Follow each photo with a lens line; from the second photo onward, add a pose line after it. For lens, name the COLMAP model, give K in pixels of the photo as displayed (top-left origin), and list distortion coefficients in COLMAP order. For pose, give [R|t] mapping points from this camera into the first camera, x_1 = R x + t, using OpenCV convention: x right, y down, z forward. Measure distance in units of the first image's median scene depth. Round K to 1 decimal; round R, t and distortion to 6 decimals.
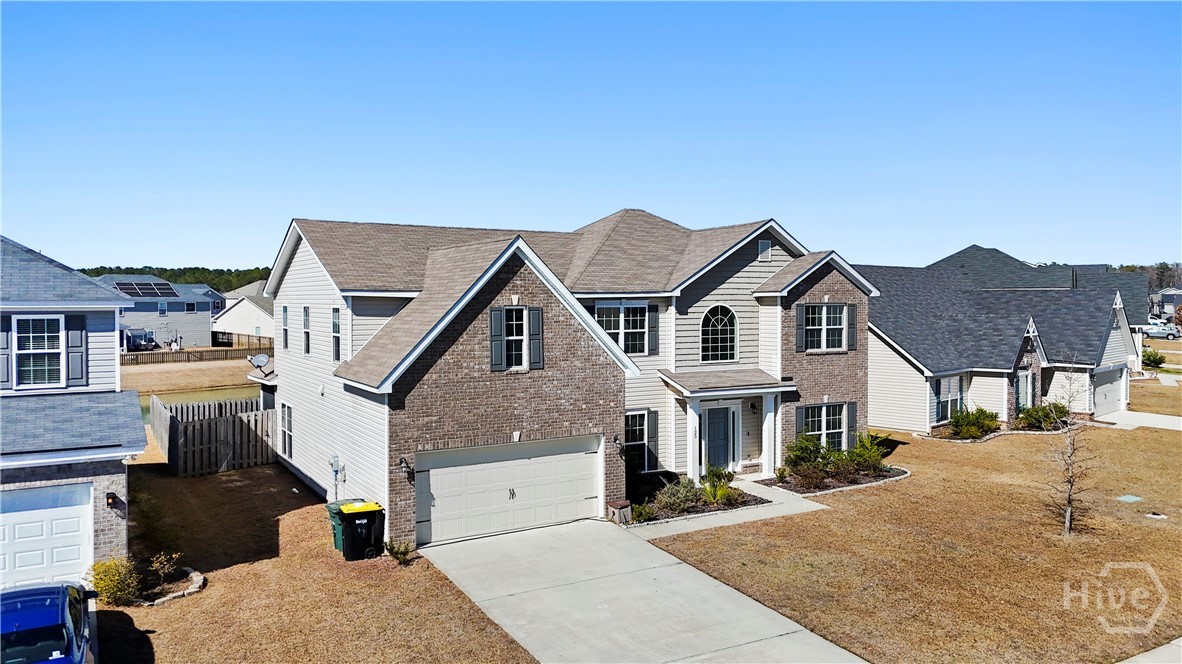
lens RADIAL K [[839.5, 0, 591.0], [0, 839.5, 332.0], [0, 0, 1]] dist [0.074395, -0.065255]
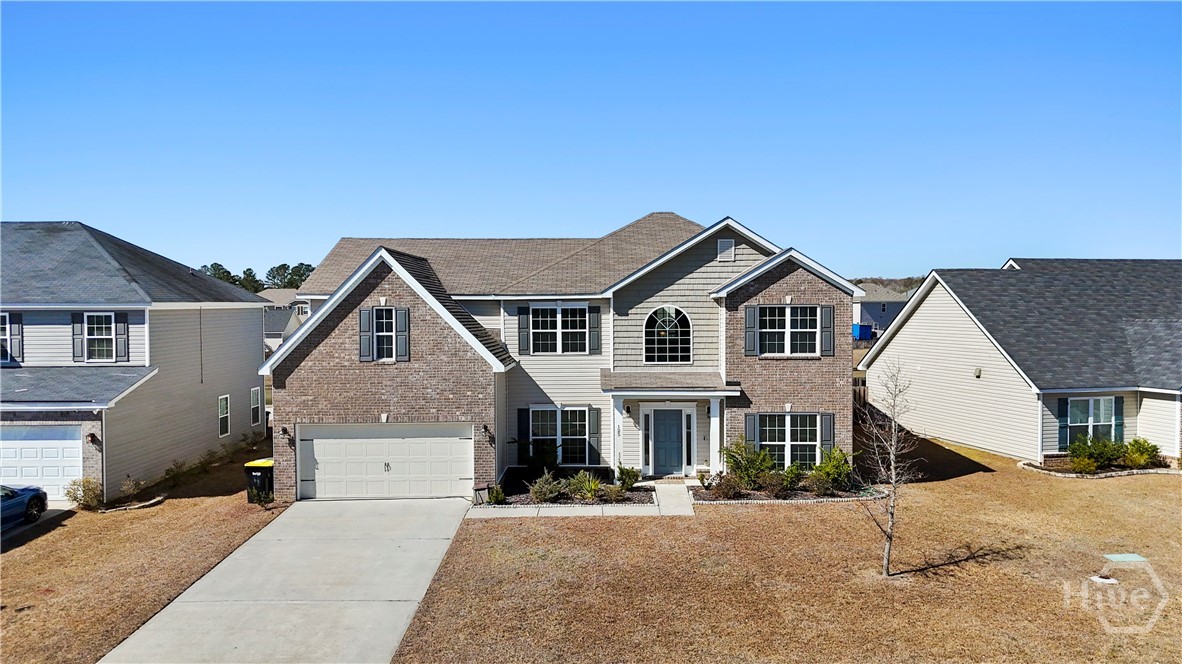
lens RADIAL K [[839.5, 0, 591.0], [0, 839.5, 332.0], [0, 0, 1]] dist [0.074395, -0.065255]
pose [[0.869754, 0.014345, -0.493277, 0.583272], [-0.016461, 0.999865, 0.000053, -0.000277], [0.493211, 0.008074, 0.869872, 0.091821]]
